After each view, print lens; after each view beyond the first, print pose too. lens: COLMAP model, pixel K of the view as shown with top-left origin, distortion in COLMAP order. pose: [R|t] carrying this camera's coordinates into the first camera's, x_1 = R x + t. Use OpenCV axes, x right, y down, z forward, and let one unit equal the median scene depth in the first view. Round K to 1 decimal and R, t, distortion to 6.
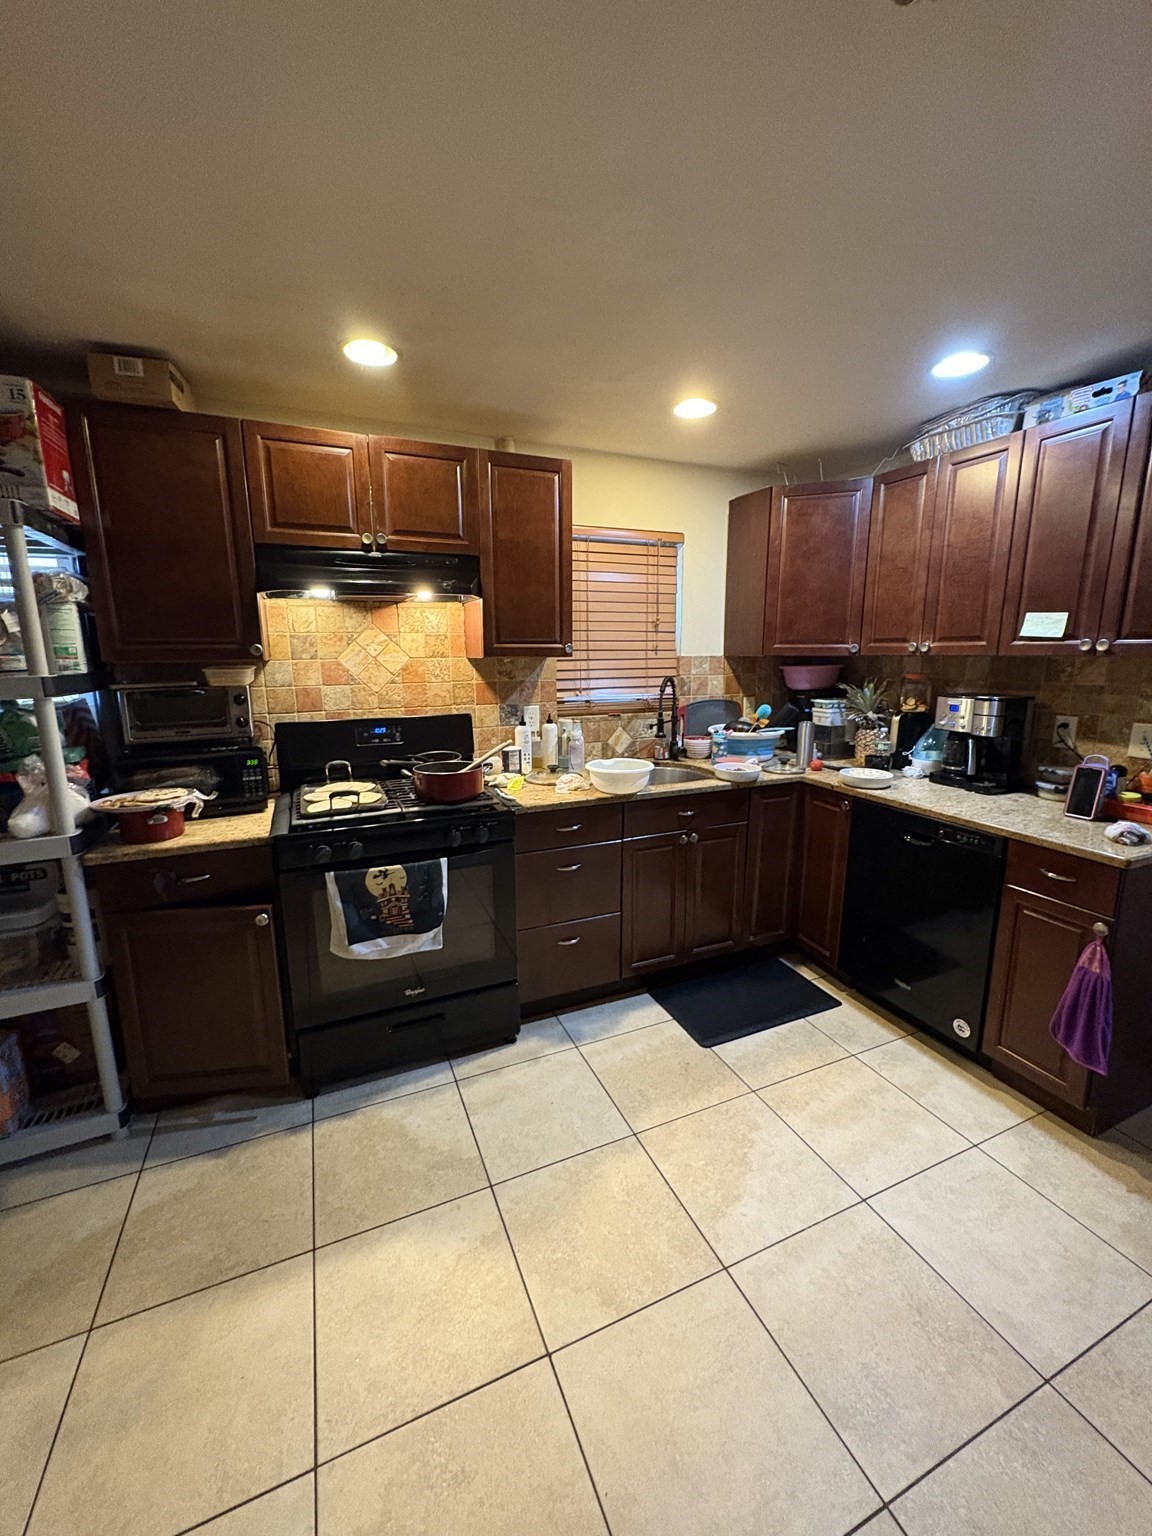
lens RADIAL K [[614.0, 0, 585.0], [0, 614.0, 768.5], [0, 0, 1]] dist [0.001756, -0.000072]
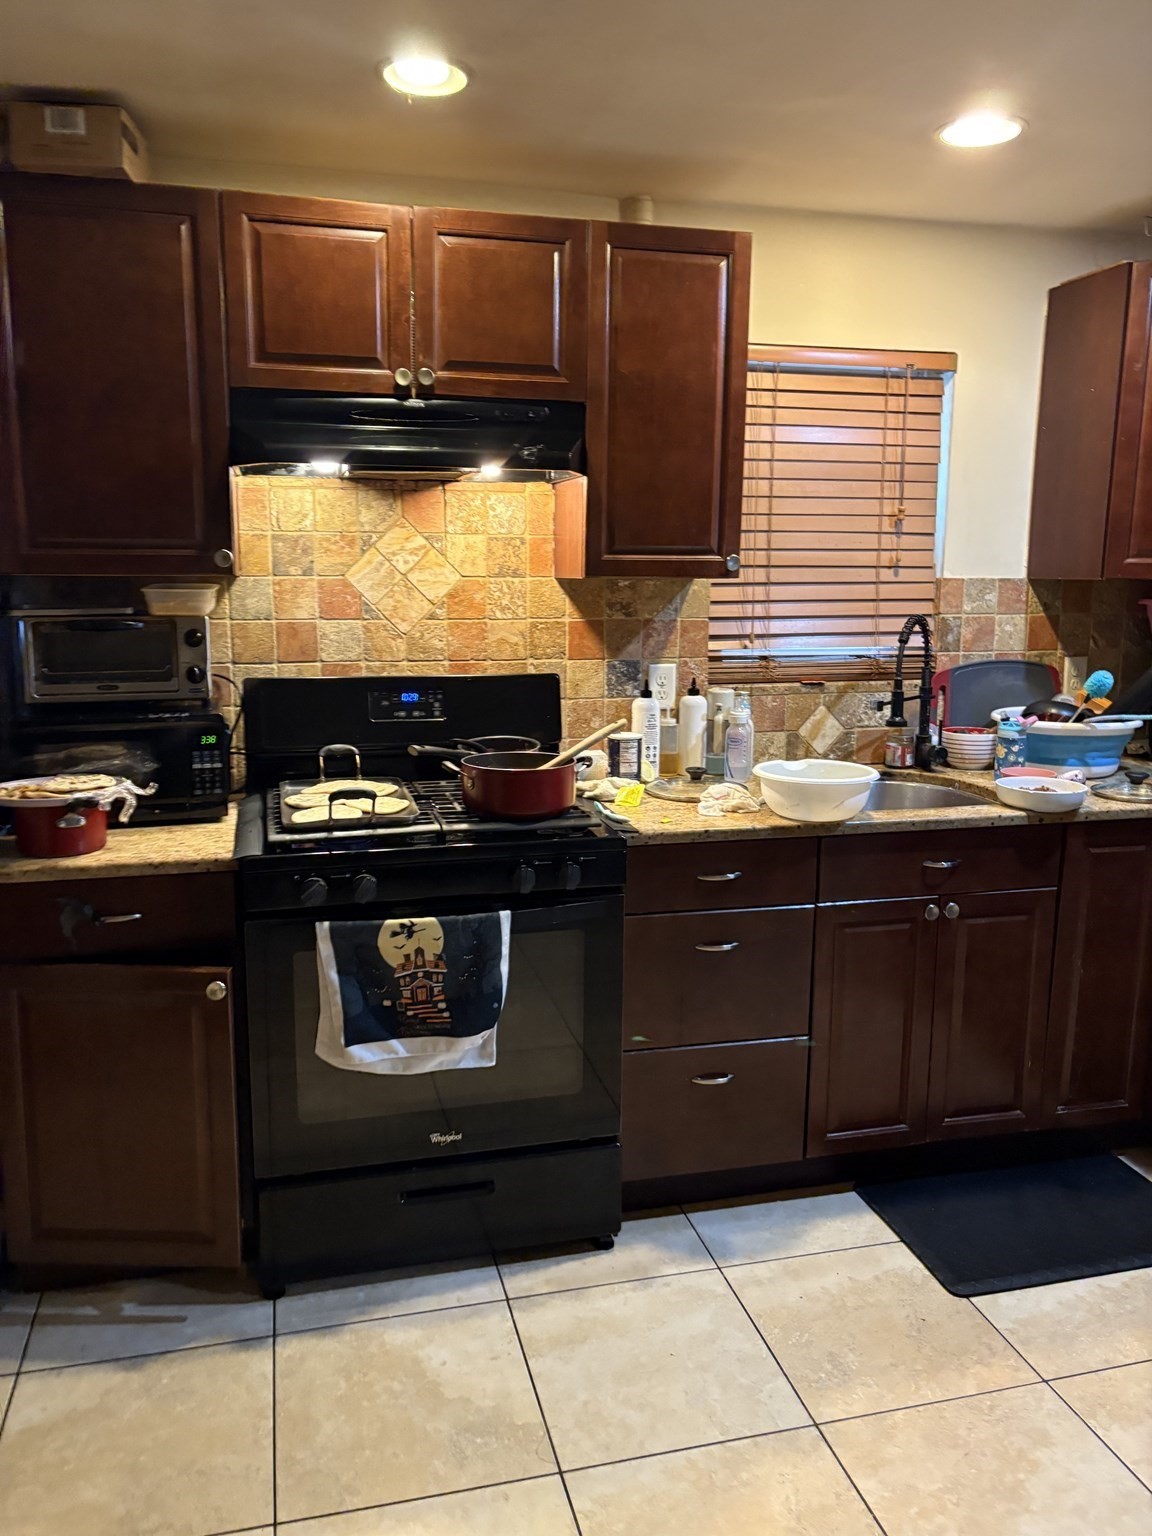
lens RADIAL K [[1182.6, 0, 572.4], [0, 1182.6, 769.1], [0, 0, 1]] dist [0.057546, -0.034457]
pose [[0.986005, 0.038843, -0.162125, 0.013925], [-0.042327, 0.998940, -0.018091, 0.023899], [0.161250, 0.024700, 0.986604, -0.115325]]
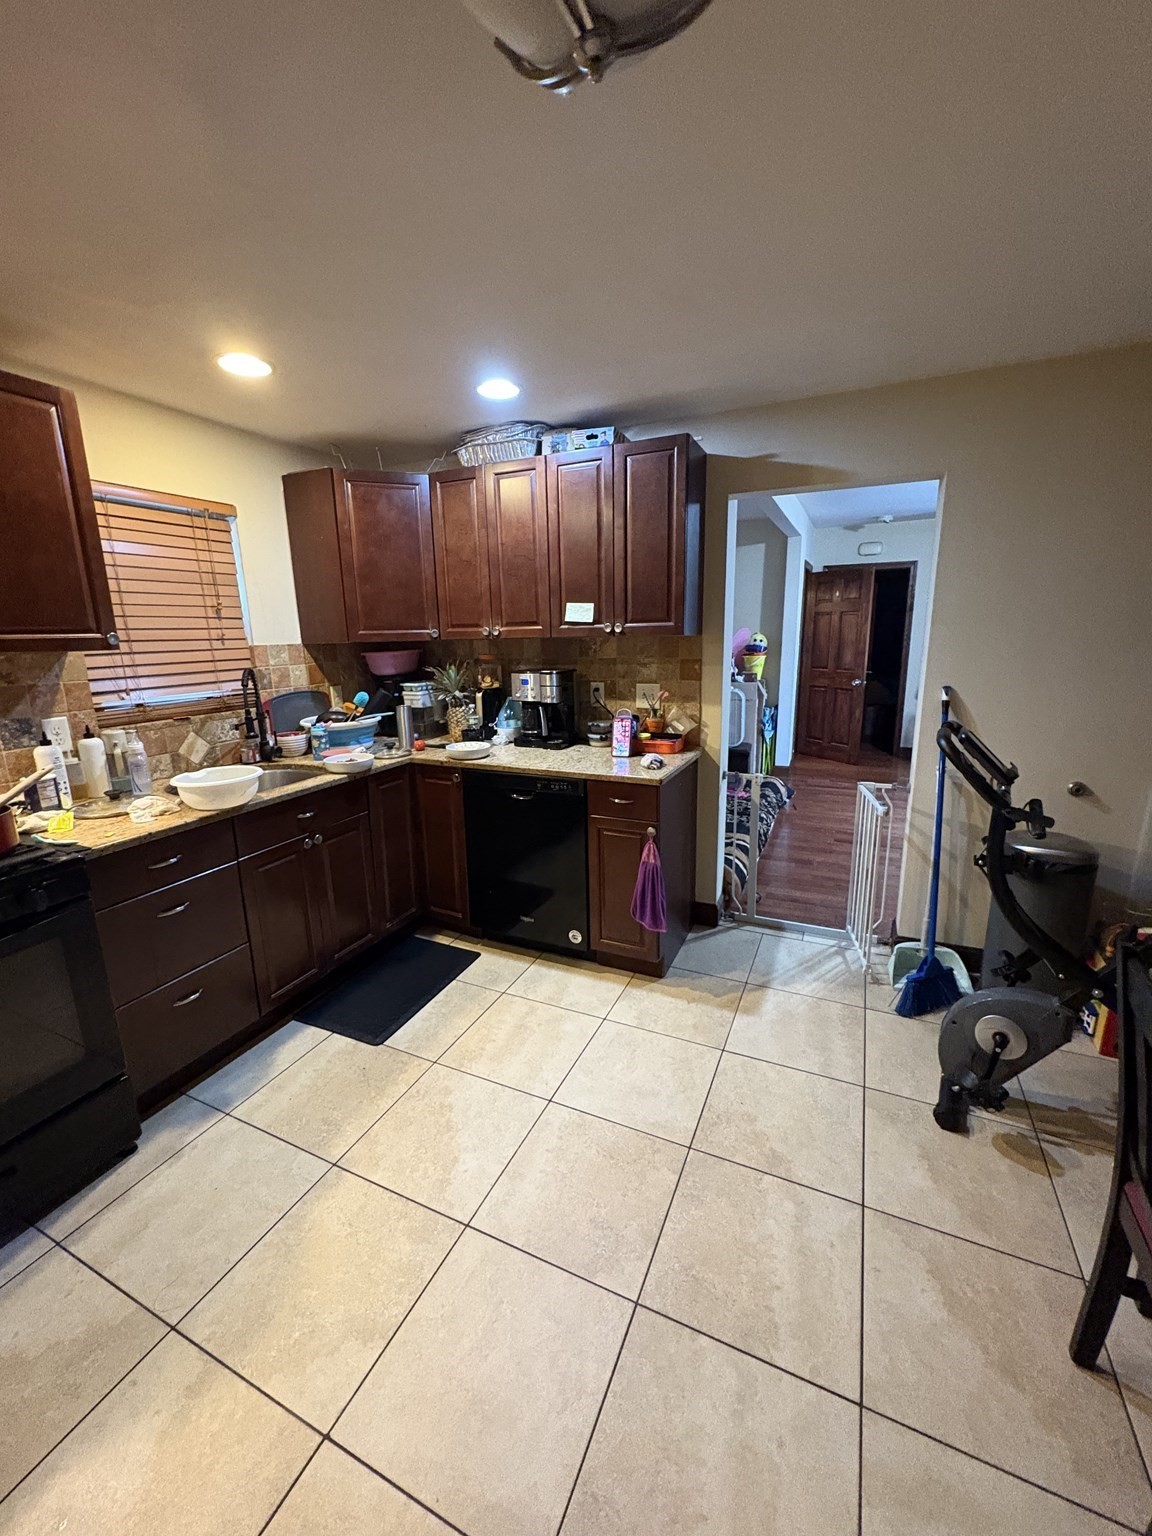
lens RADIAL K [[614.0, 0, 577.4], [0, 614.0, 768.4], [0, 0, 1]] dist [0.001756, -0.000072]
pose [[0.746841, -0.157663, 0.646042, -0.130372], [0.145039, 0.986719, 0.073135, -0.005377], [-0.648993, 0.039081, 0.759790, 0.033638]]
